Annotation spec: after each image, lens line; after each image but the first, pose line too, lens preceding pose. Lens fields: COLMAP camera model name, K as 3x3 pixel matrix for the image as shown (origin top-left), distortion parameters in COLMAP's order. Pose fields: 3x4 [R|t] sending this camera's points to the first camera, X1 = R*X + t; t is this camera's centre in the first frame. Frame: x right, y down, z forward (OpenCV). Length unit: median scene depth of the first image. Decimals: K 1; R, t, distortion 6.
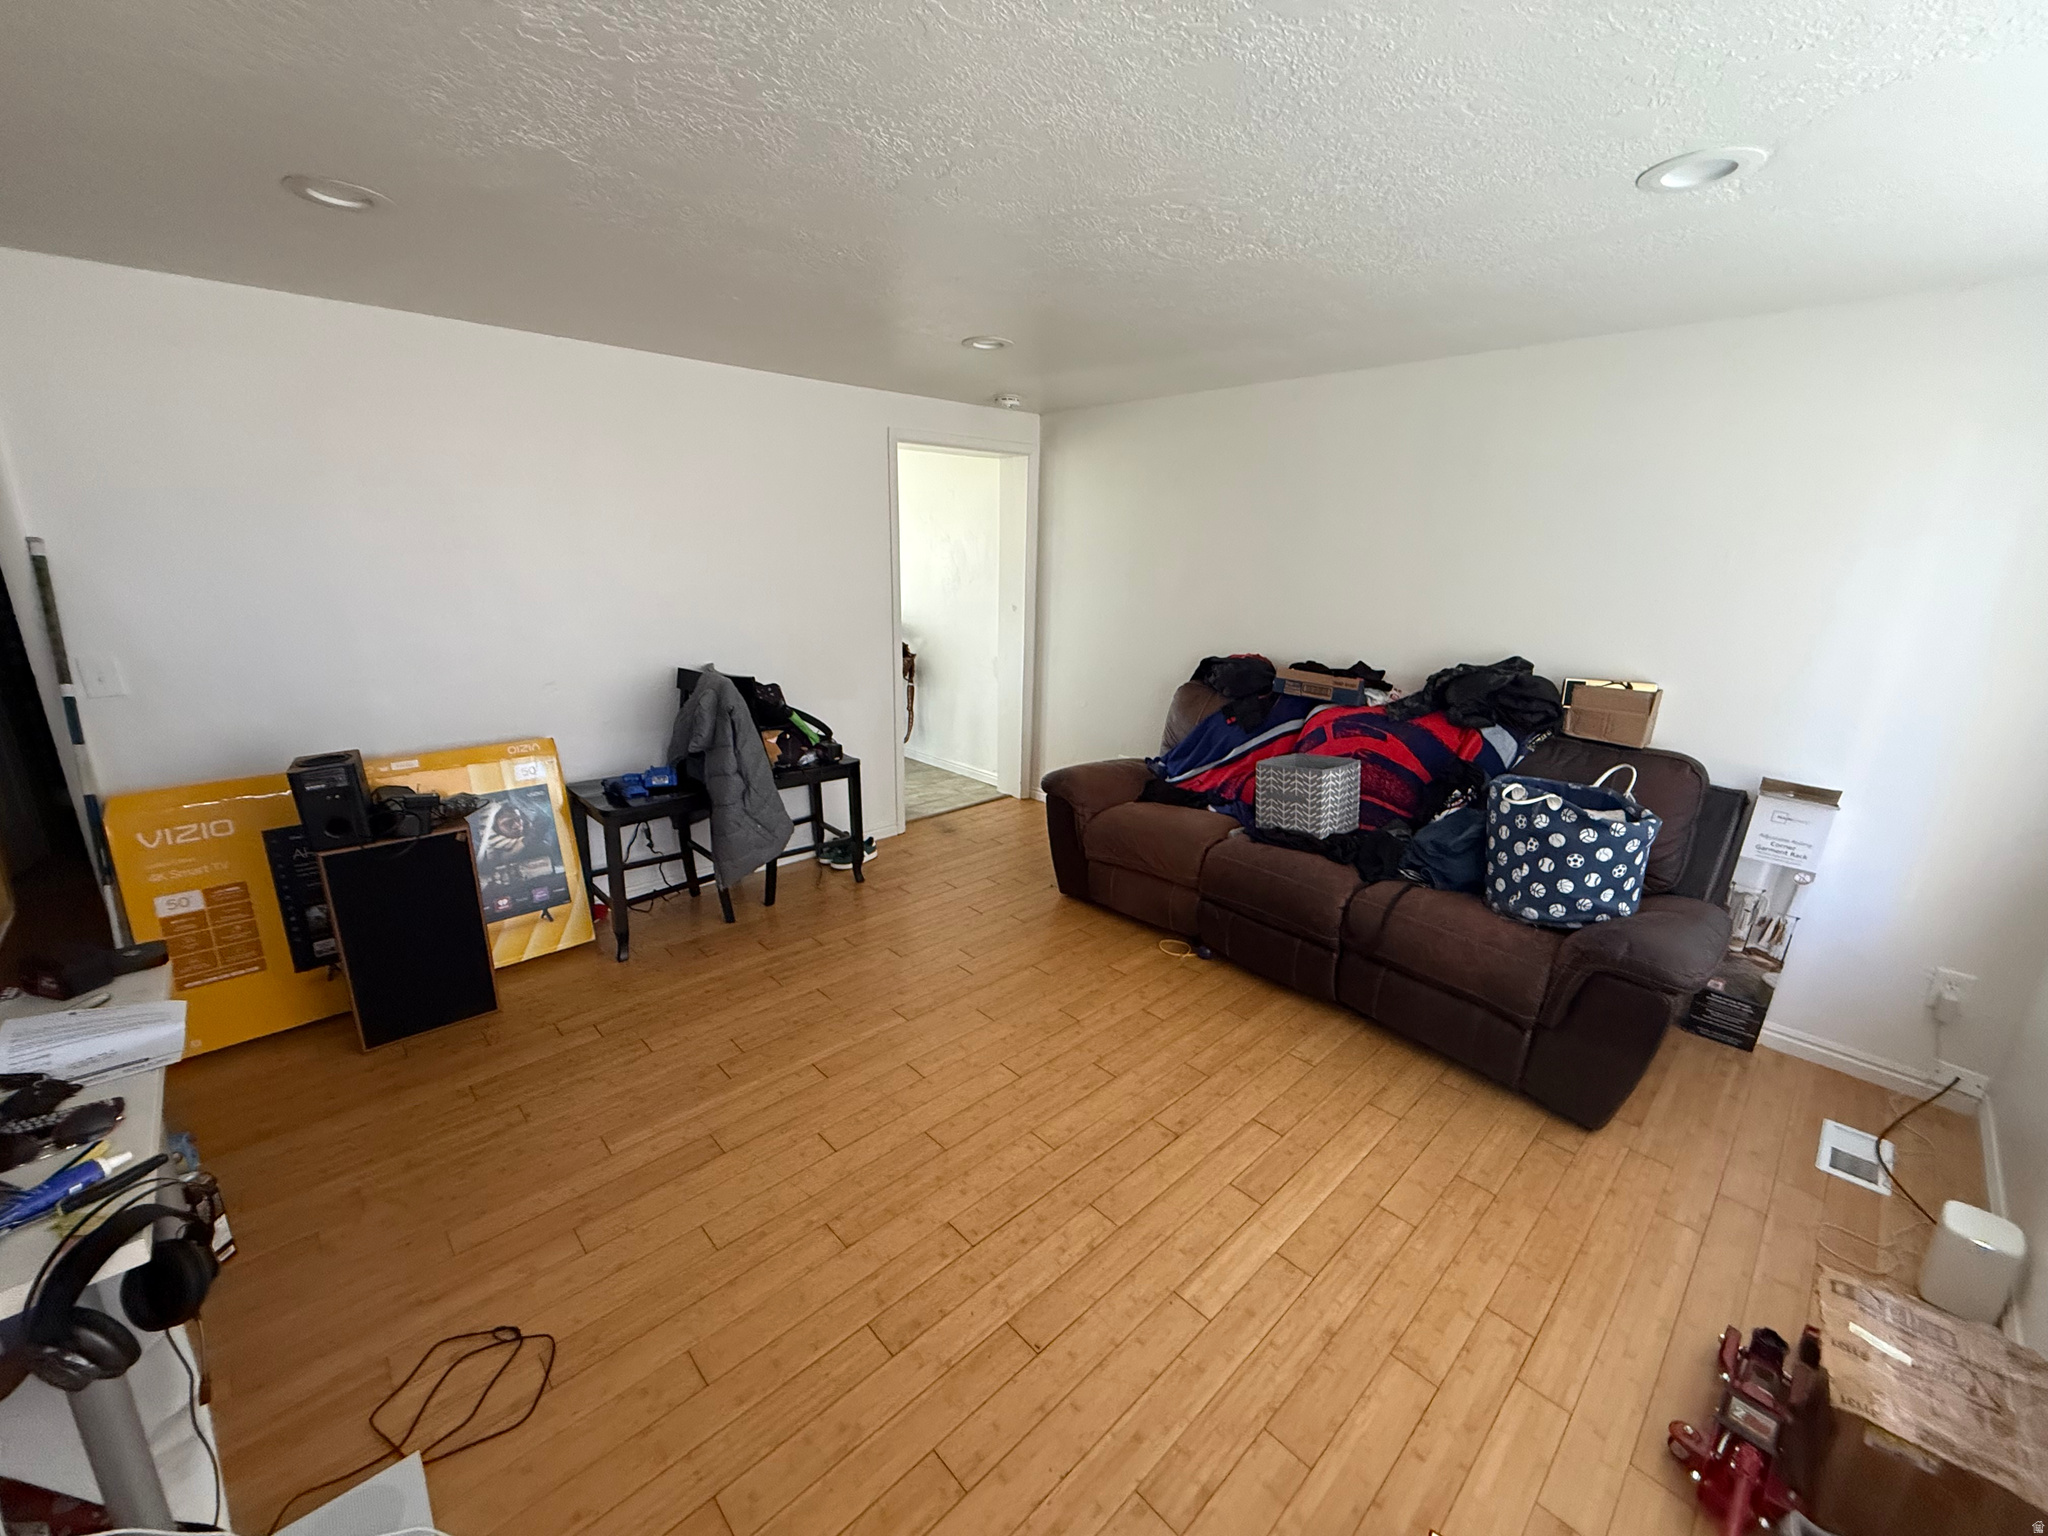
lens RADIAL K [[811.5, 0, 1024.0], [0, 811.5, 768.0], [0, 0, 1]] dist [-0.001044, 0.000623]
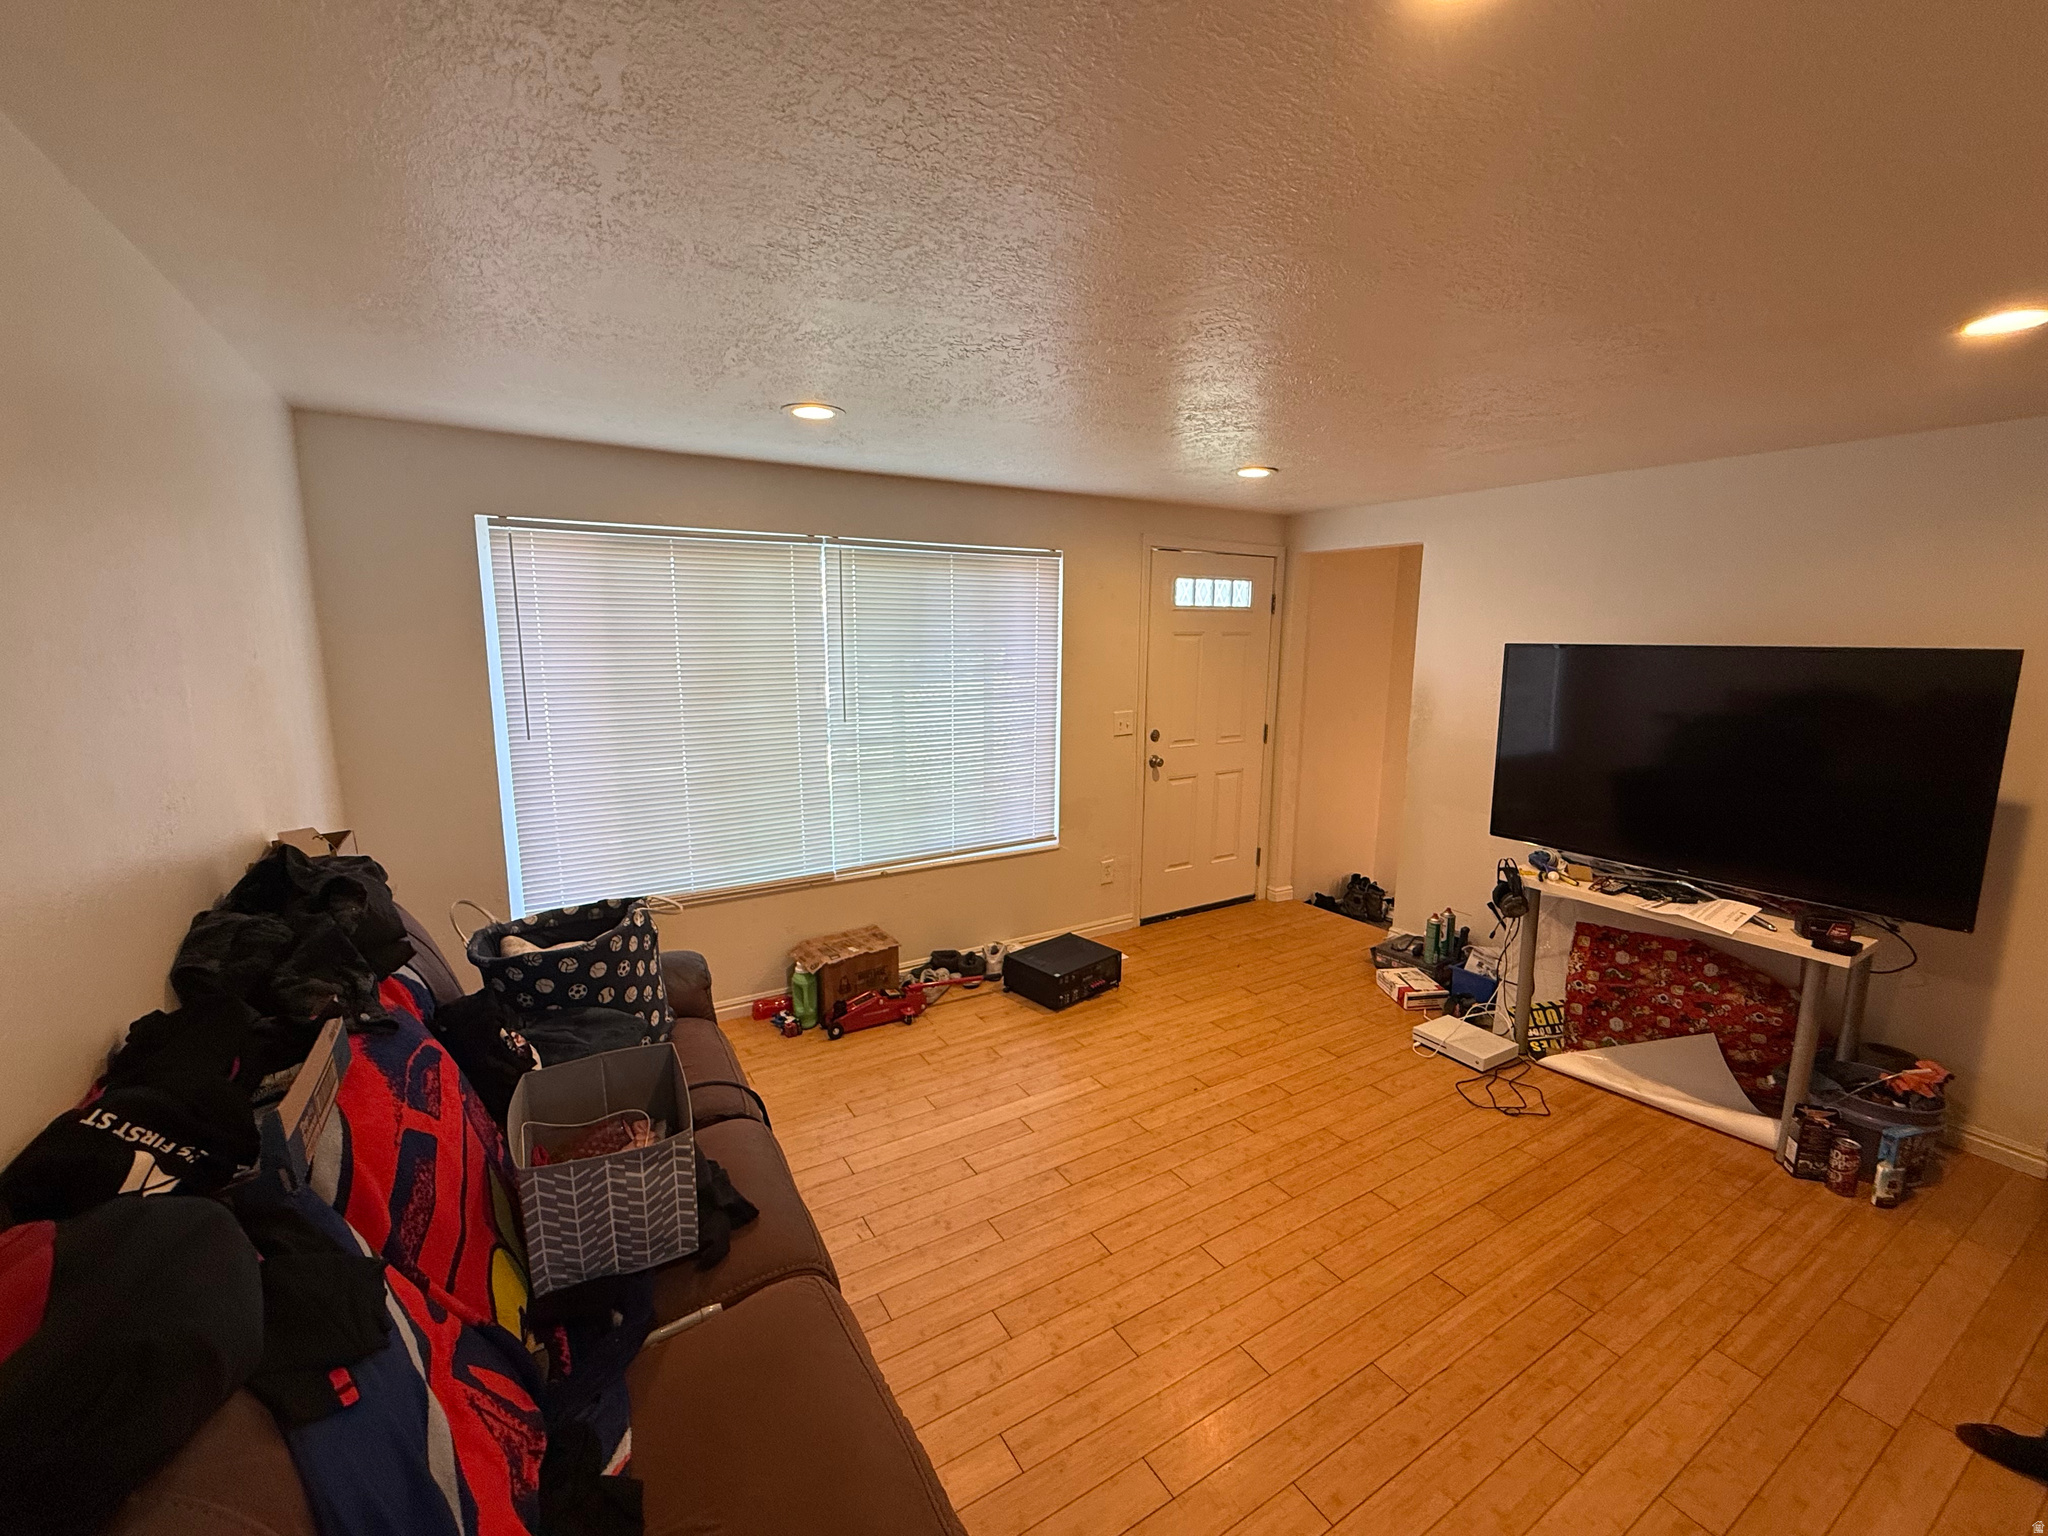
lens RADIAL K [[842.1, 0, 1024.0], [0, 842.1, 768.0], [0, 0, 1]] dist [-0.000360, -0.000220]
pose [[-0.978143, -0.060400, 0.198968, 0.035540], [0.030060, 0.905757, 0.422730, -0.507591], [-0.205750, 0.419472, -0.884144, 1.721419]]
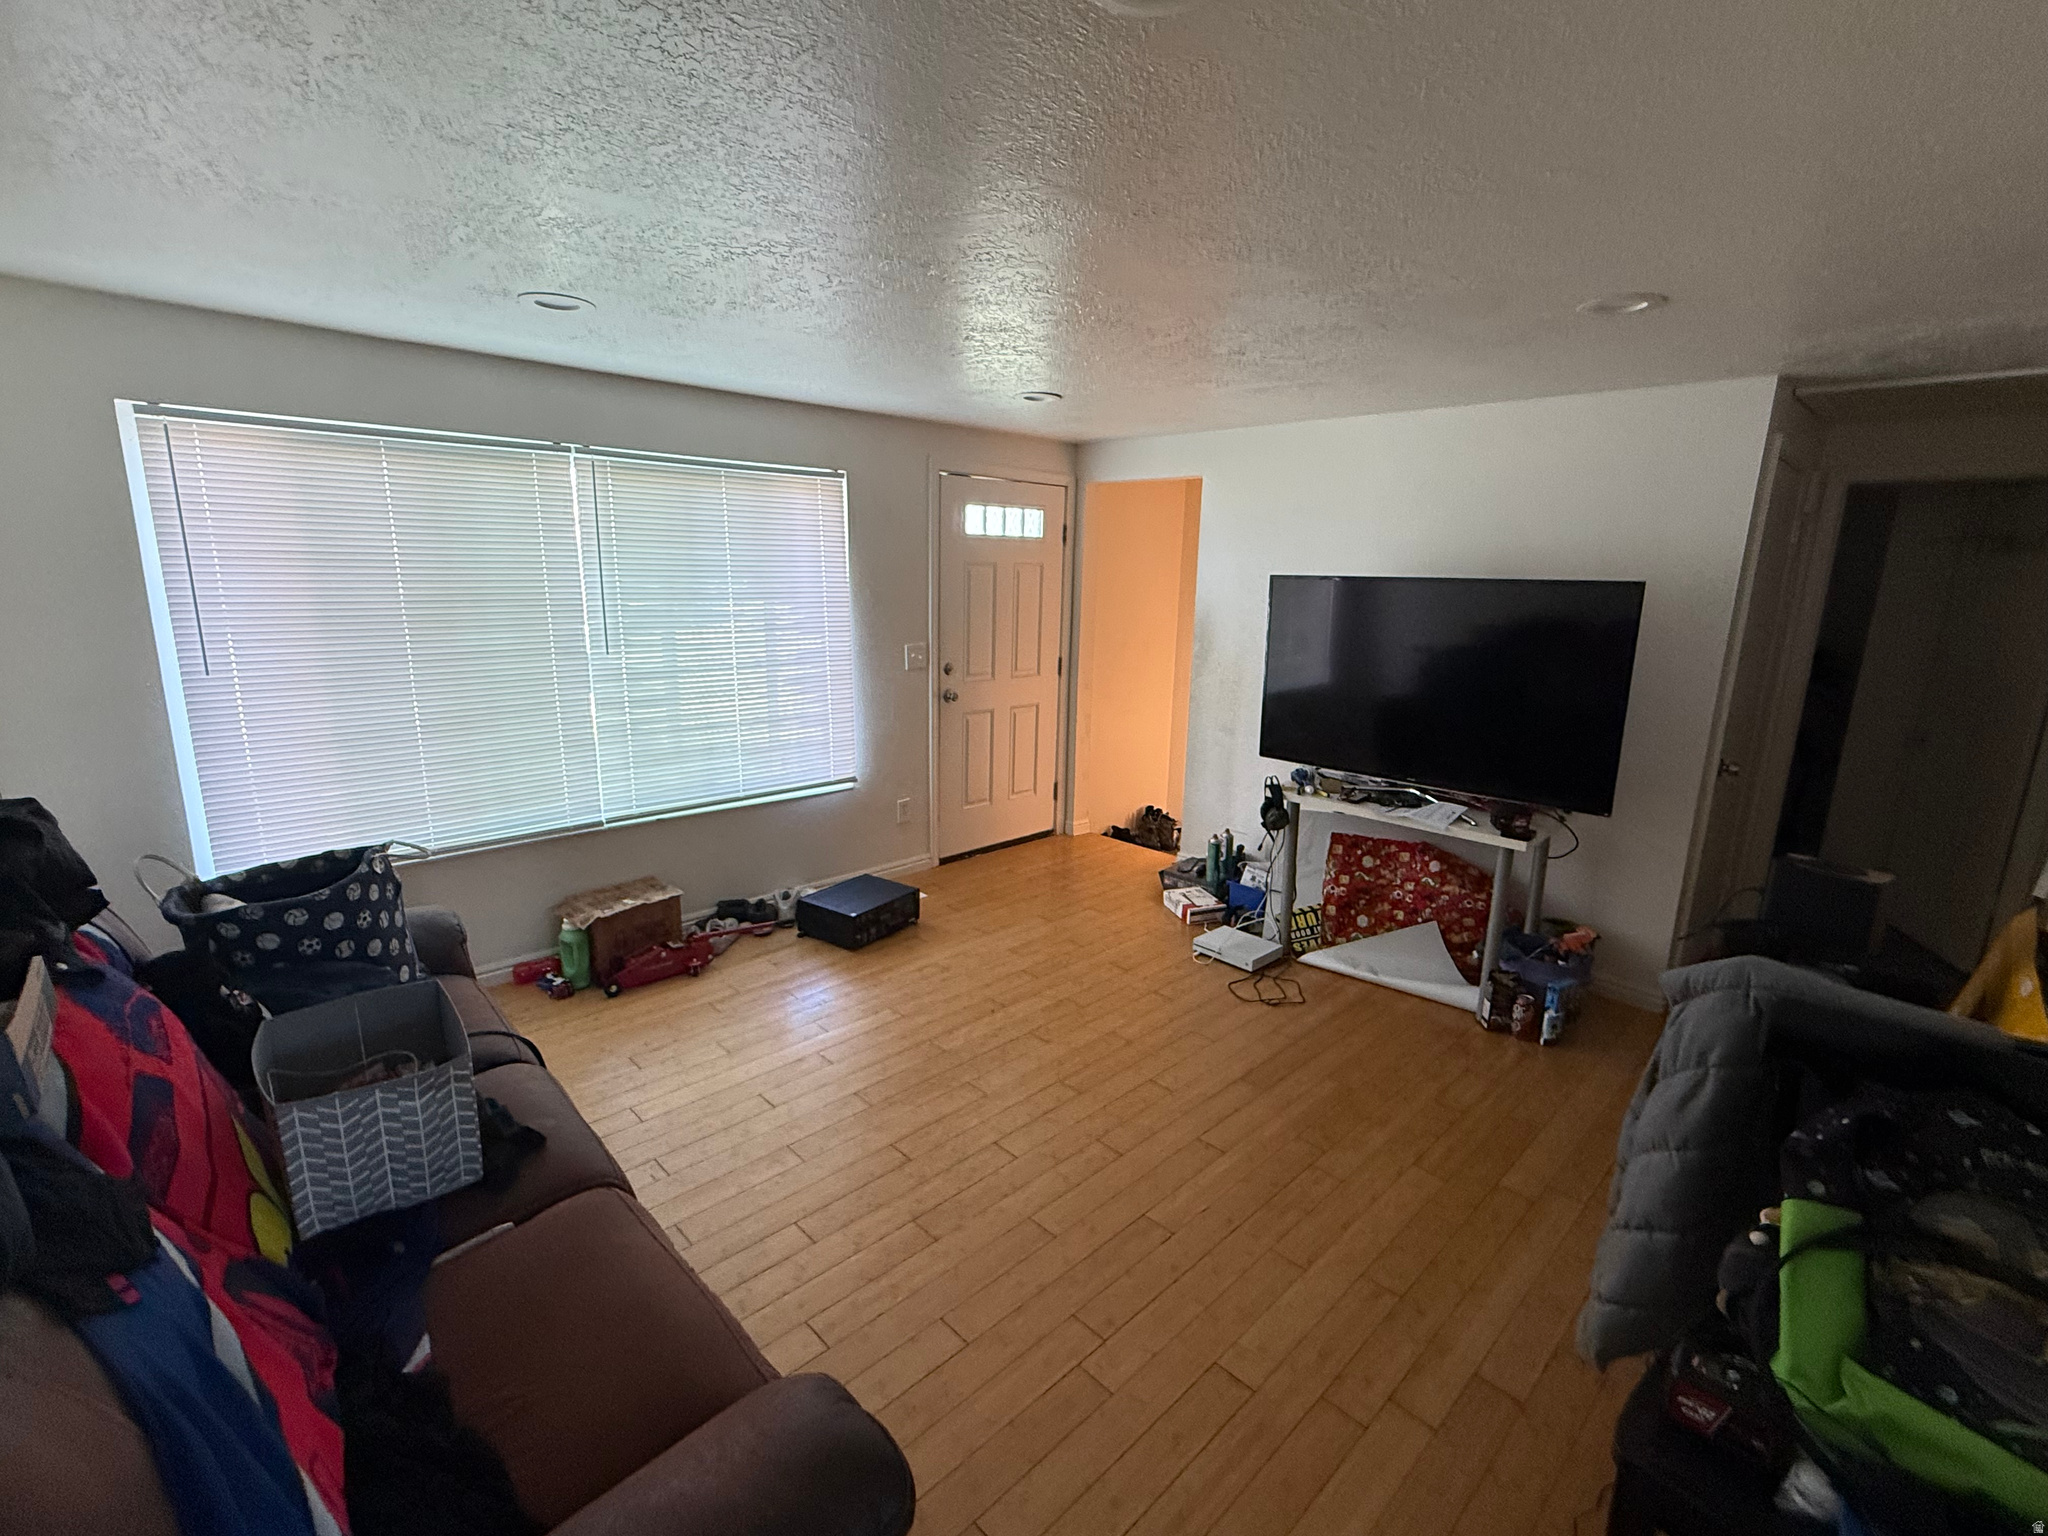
lens RADIAL K [[914.7, 0, 1018.1], [0, 914.7, 770.8], [0, 0, 1]] dist [-0.000196, -0.000396]
pose [[-0.999056, -0.038869, -0.019424, 0.007901], [-0.043432, 0.879588, 0.473750, -0.521425], [-0.001329, 0.474146, -0.880445, 1.819294]]
